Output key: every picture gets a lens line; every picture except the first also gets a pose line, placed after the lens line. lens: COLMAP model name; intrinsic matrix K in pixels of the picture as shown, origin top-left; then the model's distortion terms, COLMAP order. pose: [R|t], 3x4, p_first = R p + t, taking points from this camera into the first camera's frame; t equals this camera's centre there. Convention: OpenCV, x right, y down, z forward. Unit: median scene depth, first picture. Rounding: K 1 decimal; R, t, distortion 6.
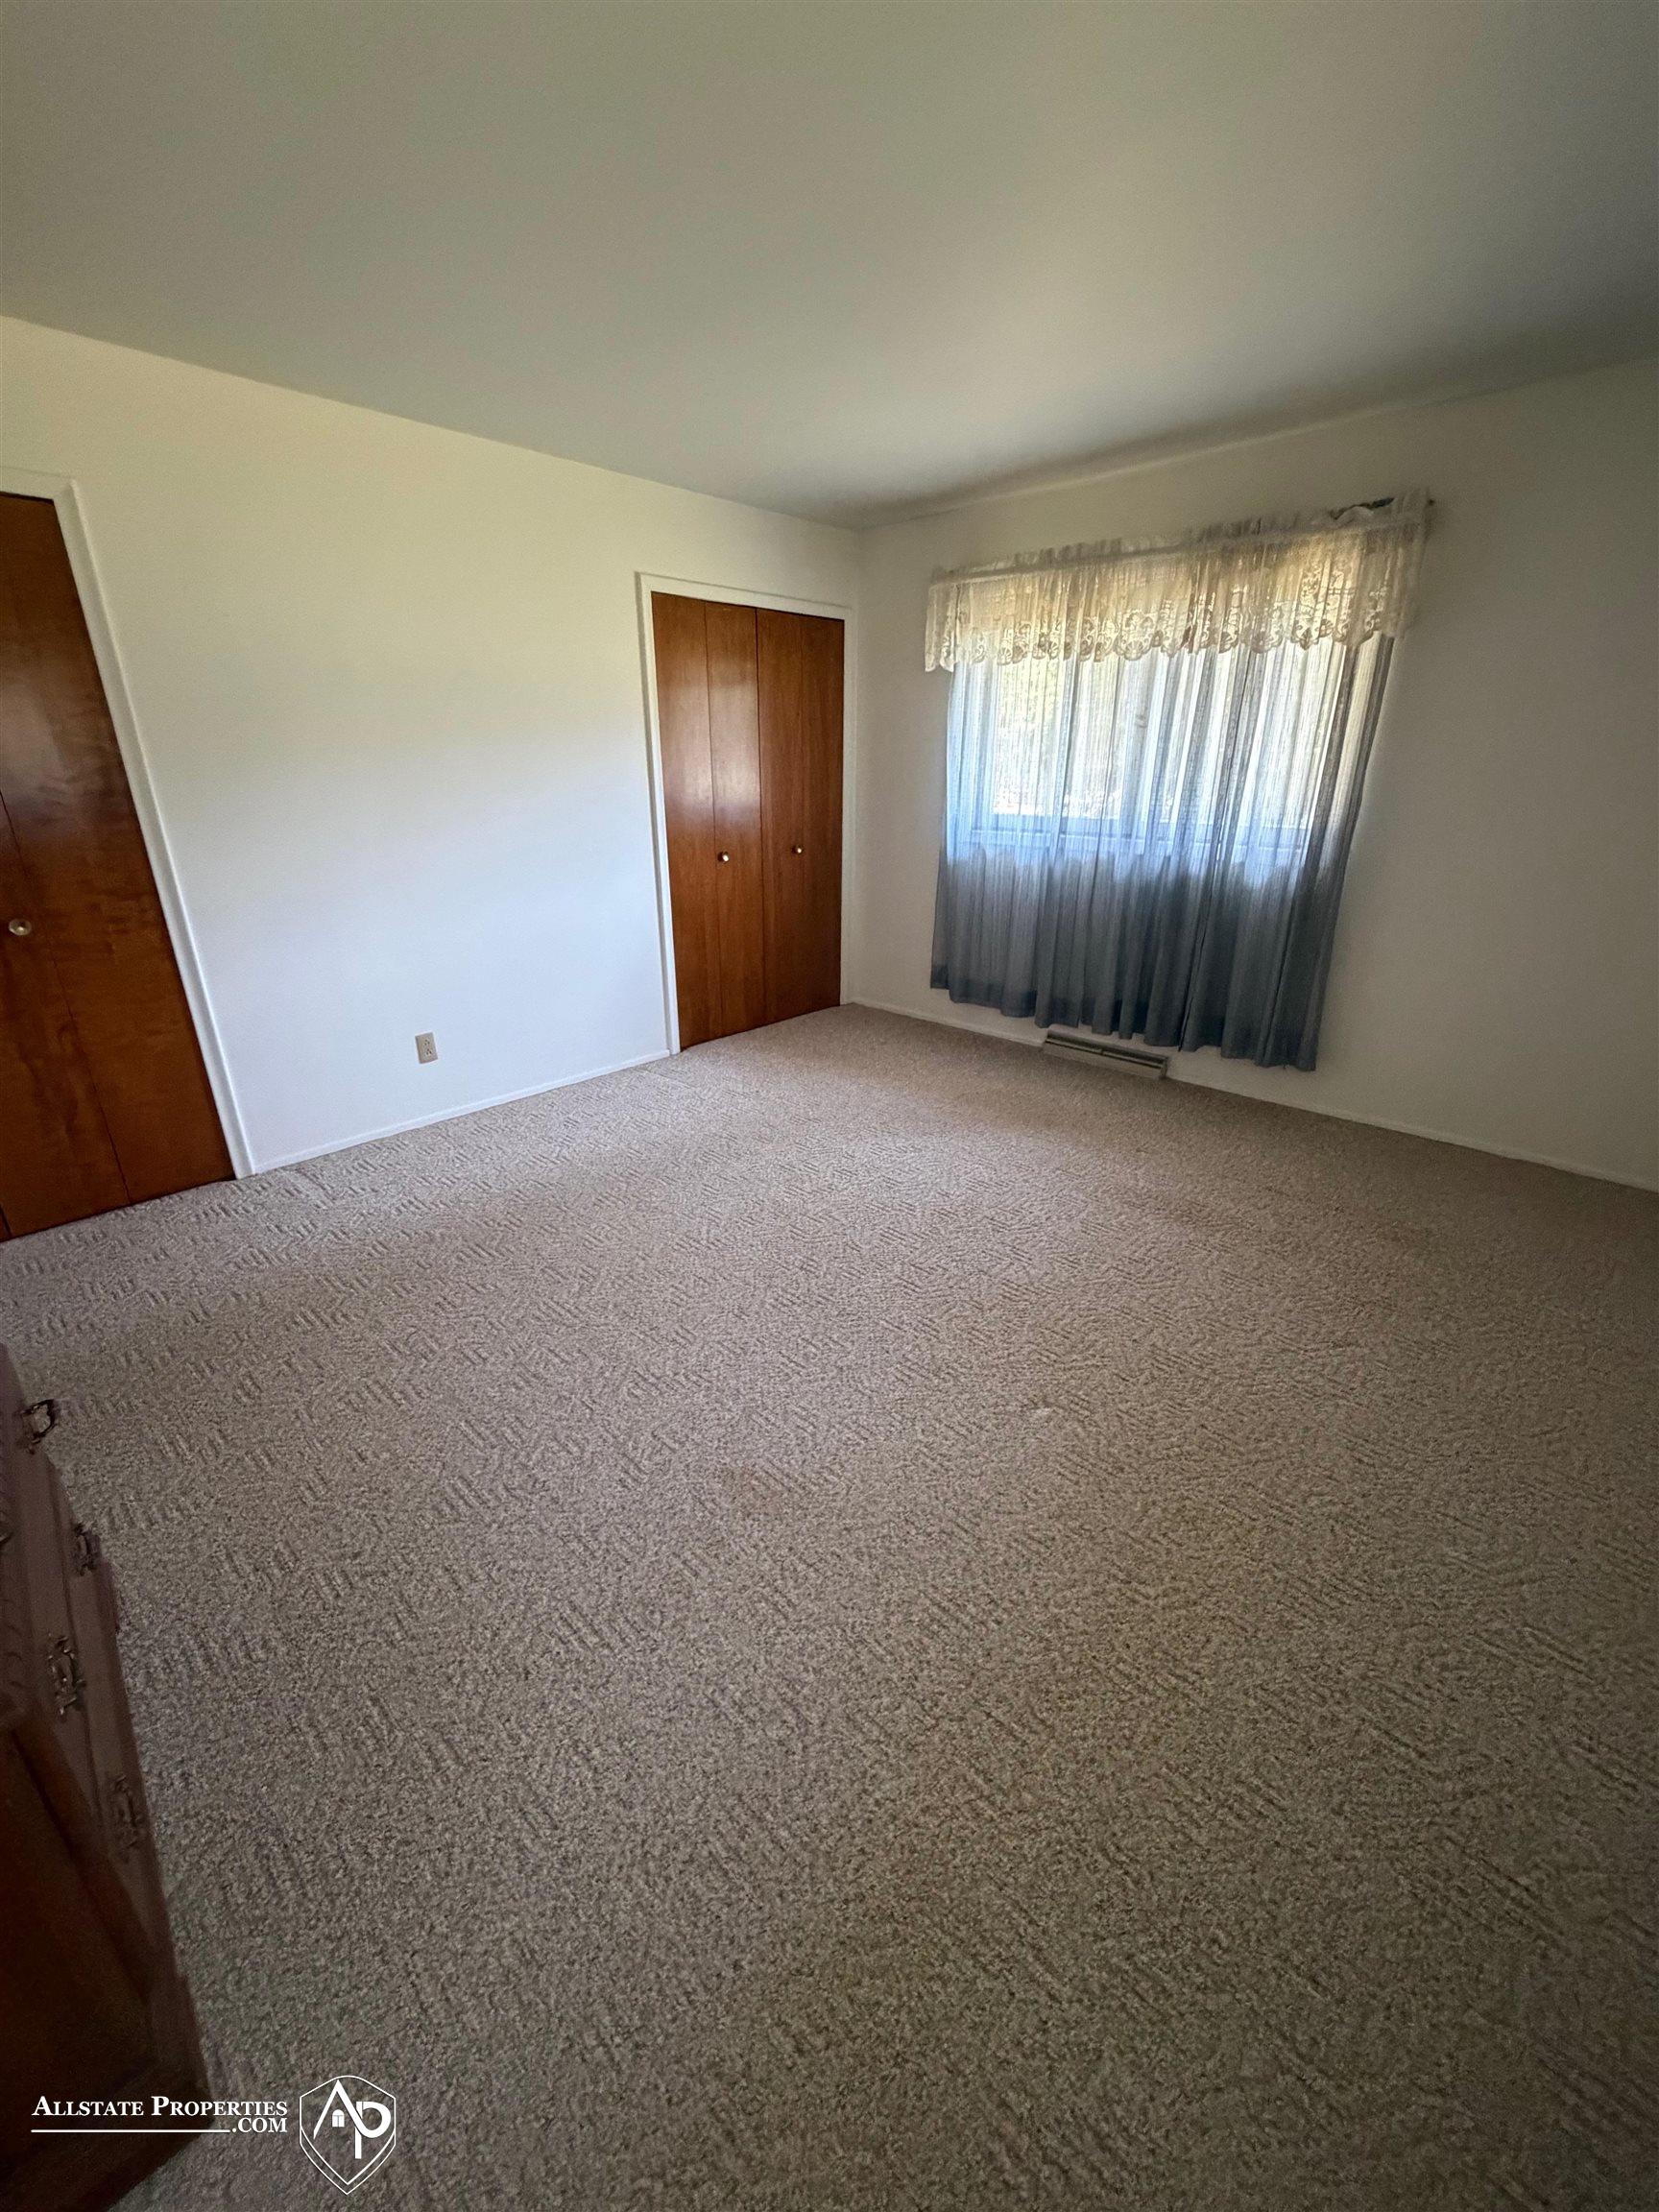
lens RADIAL K [[883.1, 0, 828.7], [0, 883.1, 1107.1], [0, 0, 1]] dist [-0.000677, 0.000665]
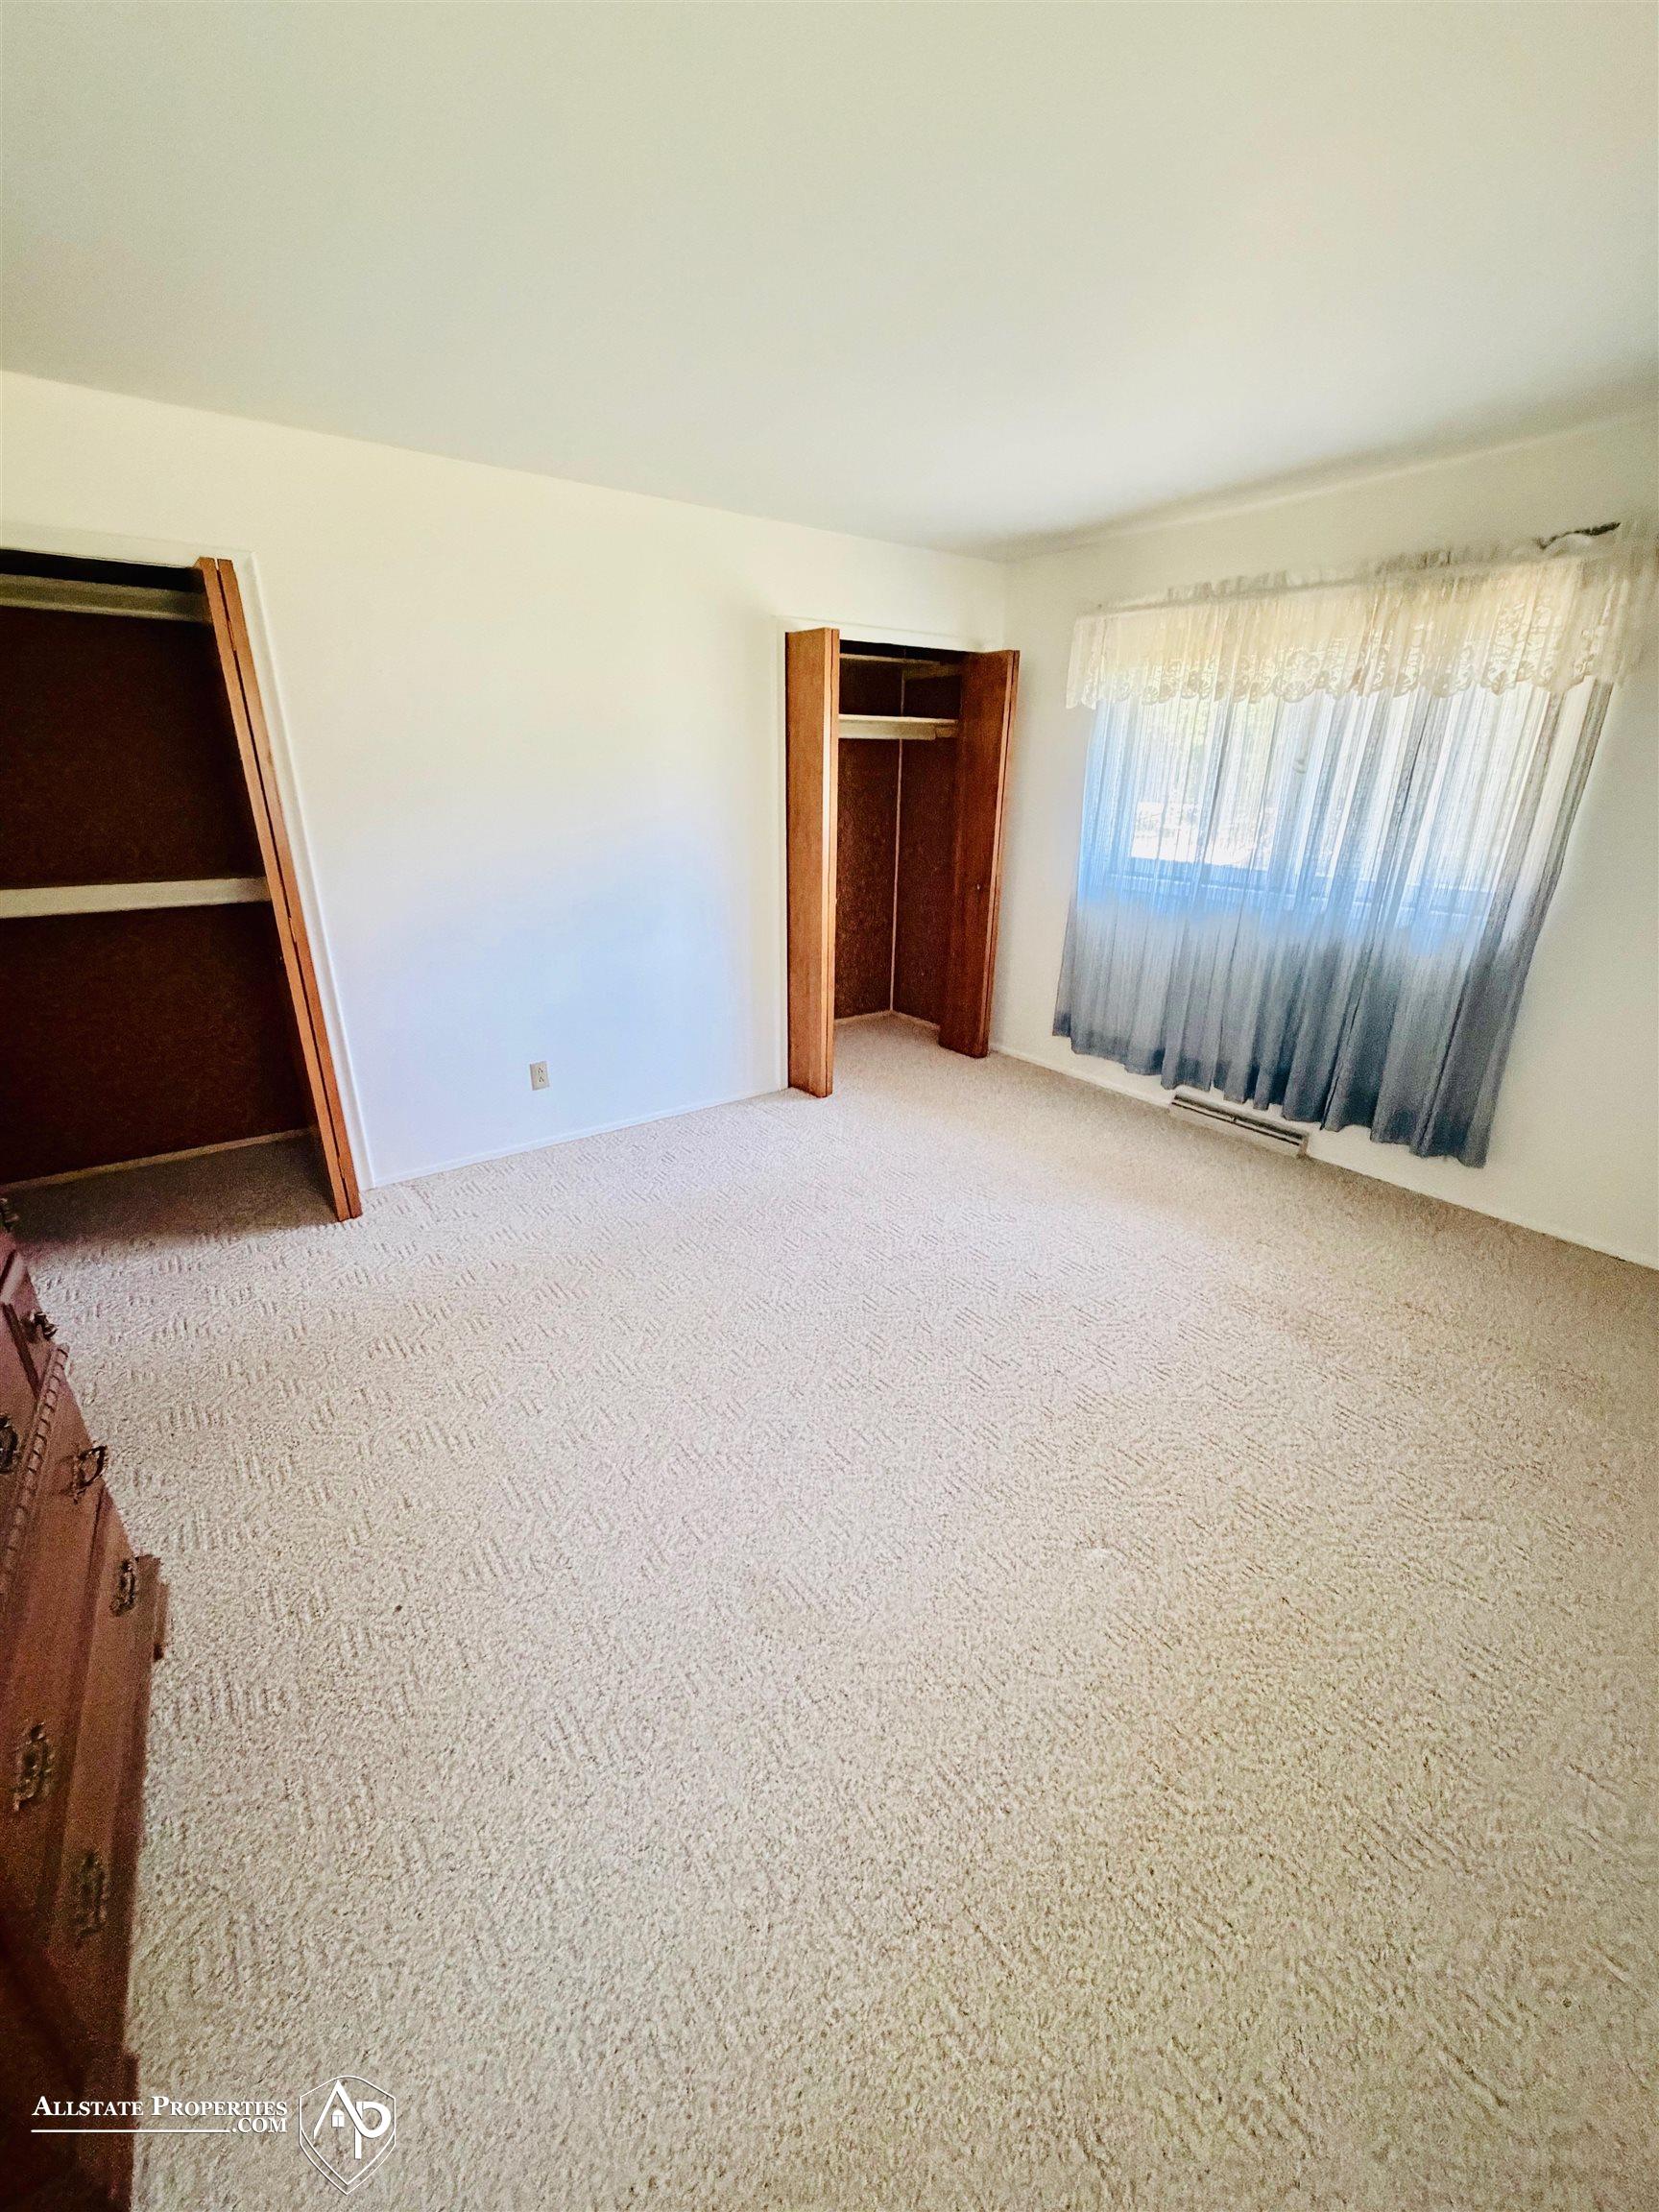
lens RADIAL K [[883.1, 0, 828.9], [0, 883.1, 1108.3], [0, 0, 1]] dist [-0.000677, 0.000665]
pose [[0.984996, 0.070592, -0.157477, 0.080998], [-0.071662, 0.997428, -0.001116, -0.093440], [0.156993, 0.012385, 0.987522, 0.054393]]
